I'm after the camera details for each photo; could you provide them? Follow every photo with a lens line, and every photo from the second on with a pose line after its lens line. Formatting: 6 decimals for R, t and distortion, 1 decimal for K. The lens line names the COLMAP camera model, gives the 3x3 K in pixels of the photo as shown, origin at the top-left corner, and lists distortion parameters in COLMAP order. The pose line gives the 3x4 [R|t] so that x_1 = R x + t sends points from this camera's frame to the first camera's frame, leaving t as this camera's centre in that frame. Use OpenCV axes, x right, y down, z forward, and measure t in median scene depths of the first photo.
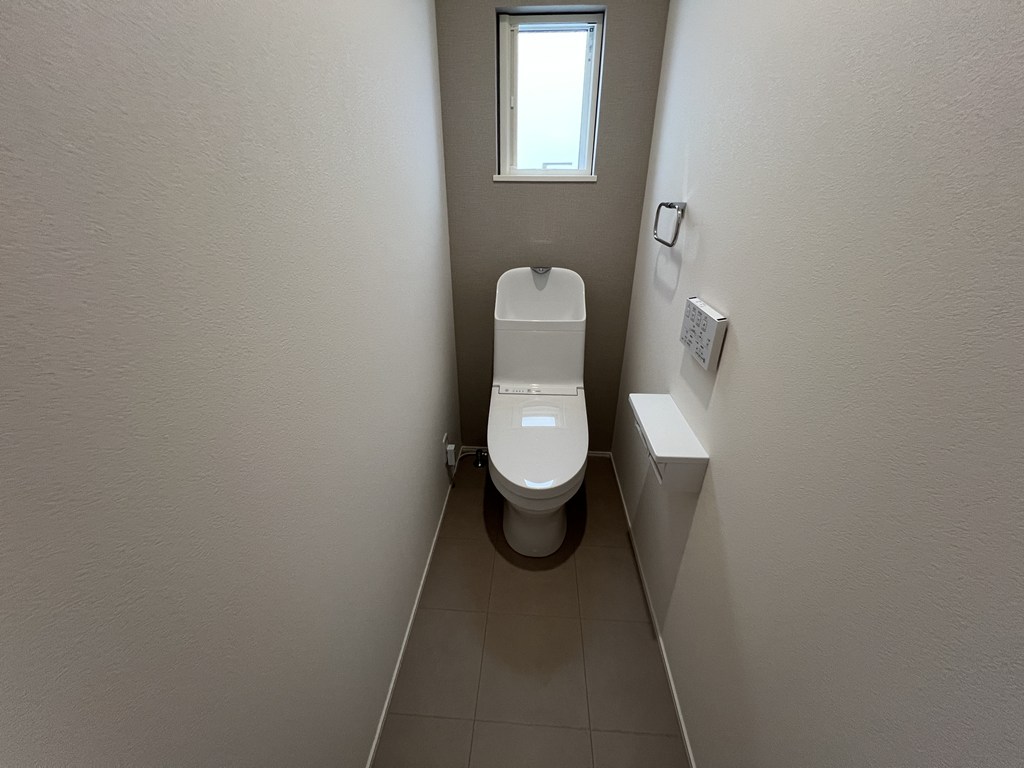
lens RADIAL K [[413.3, 0, 512.0], [0, 413.3, 384.0], [0, 0, 1]] dist [-0.001330, -0.000127]
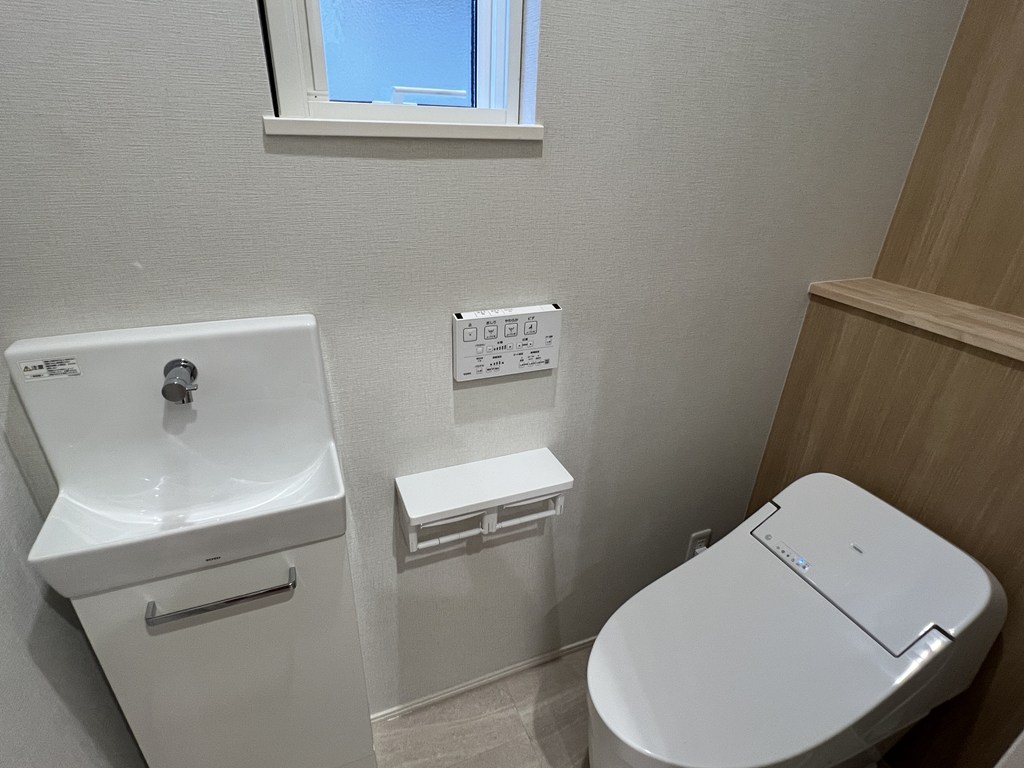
lens RADIAL K [[515.7, 0, 512.0], [0, 515.7, 384.0], [0, 0, 1]] dist [0.000020, -0.000203]
pose [[-0.429850, -0.415256, 0.801743, -0.279698], [0.365004, 0.732253, 0.574959, -0.568432], [-0.825834, 0.539785, -0.163189, 1.142819]]
